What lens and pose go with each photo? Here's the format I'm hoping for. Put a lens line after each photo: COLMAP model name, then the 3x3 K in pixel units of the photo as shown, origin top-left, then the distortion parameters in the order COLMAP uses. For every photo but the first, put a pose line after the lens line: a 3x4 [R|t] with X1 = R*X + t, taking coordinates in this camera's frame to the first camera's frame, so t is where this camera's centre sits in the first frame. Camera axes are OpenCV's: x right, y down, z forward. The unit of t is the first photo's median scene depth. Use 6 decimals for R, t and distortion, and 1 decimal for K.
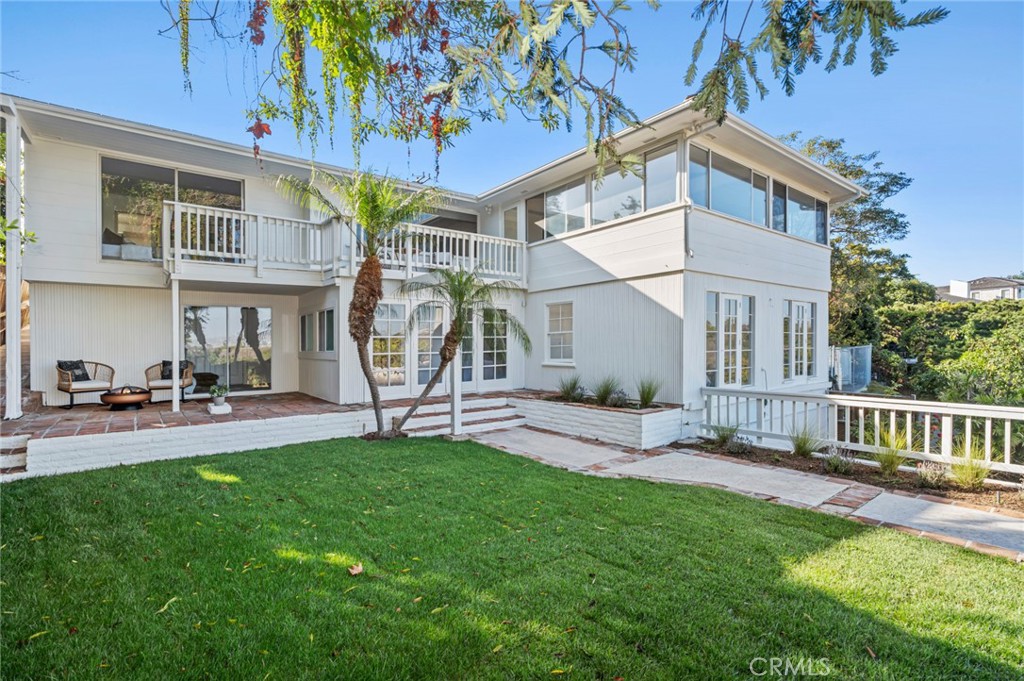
lens RADIAL K [[474.0, 0, 507.0], [0, 474.0, 346.9], [0, 0, 1]] dist [0.006511, 0.000323]
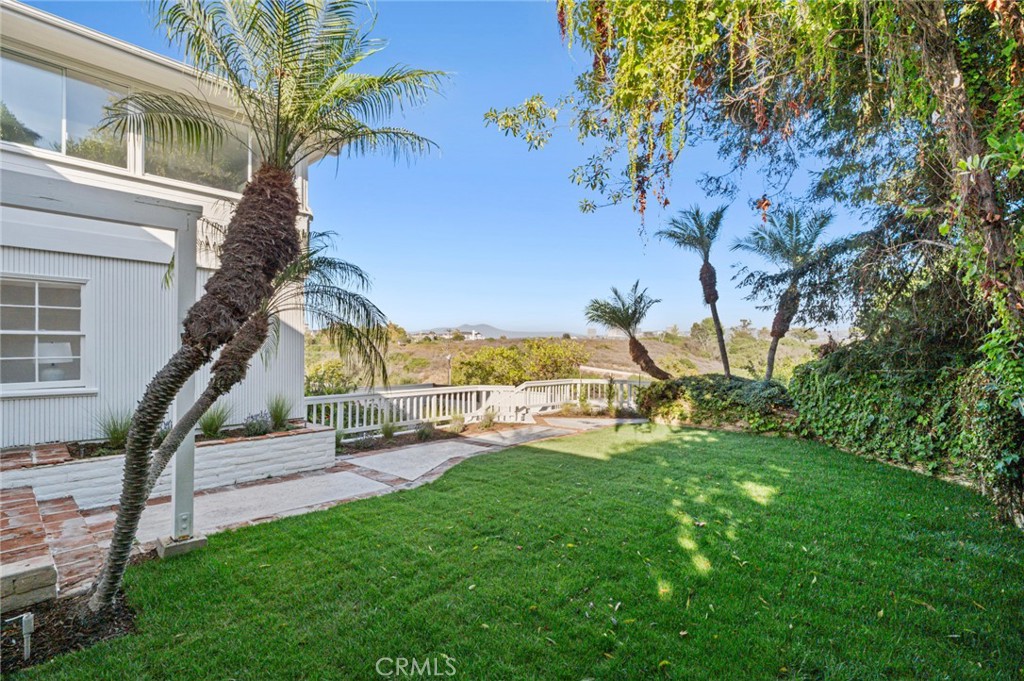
lens RADIAL K [[474.0, 0, 511.5], [0, 474.0, 345.5], [0, 0, 1]] dist [0.006511, 0.000323]
pose [[-0.159277, 0.016065, 0.987103, -0.906329], [-0.003623, 0.999851, -0.016858, -0.013655], [-0.987227, -0.006262, -0.159195, 1.010490]]
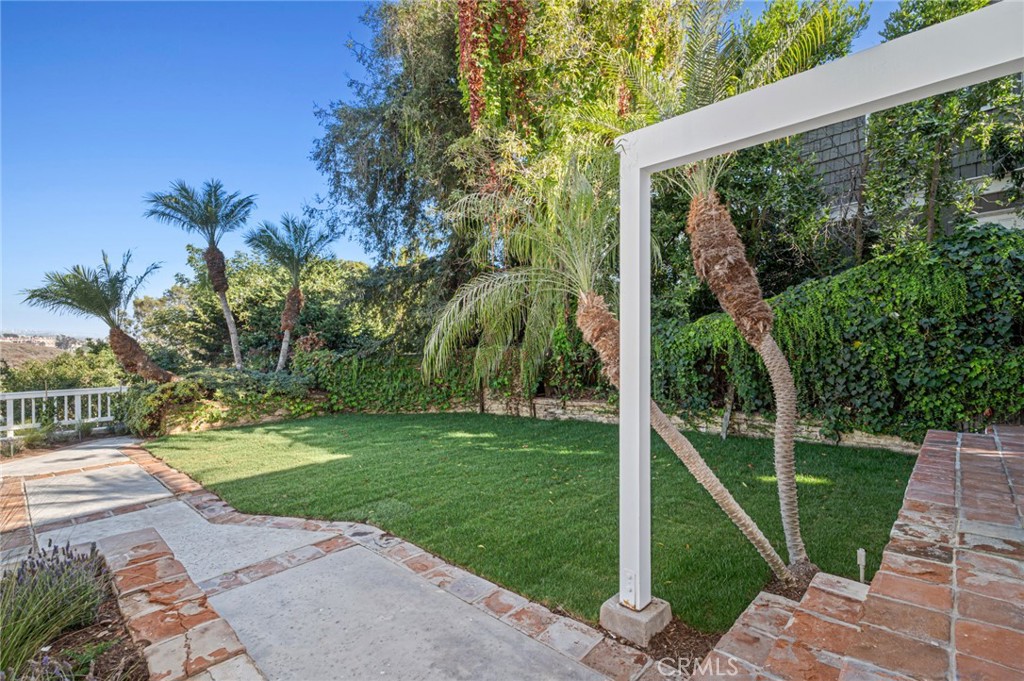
lens RADIAL K [[474.0, 0, 515.8], [0, 474.0, 341.7], [0, 0, 1]] dist [0.006511, 0.000323]
pose [[-0.986889, 0.016997, -0.160506, 0.047674], [0.017158, 0.999853, 0.000387, -0.017378], [0.160489, -0.002372, -0.987035, 1.834655]]
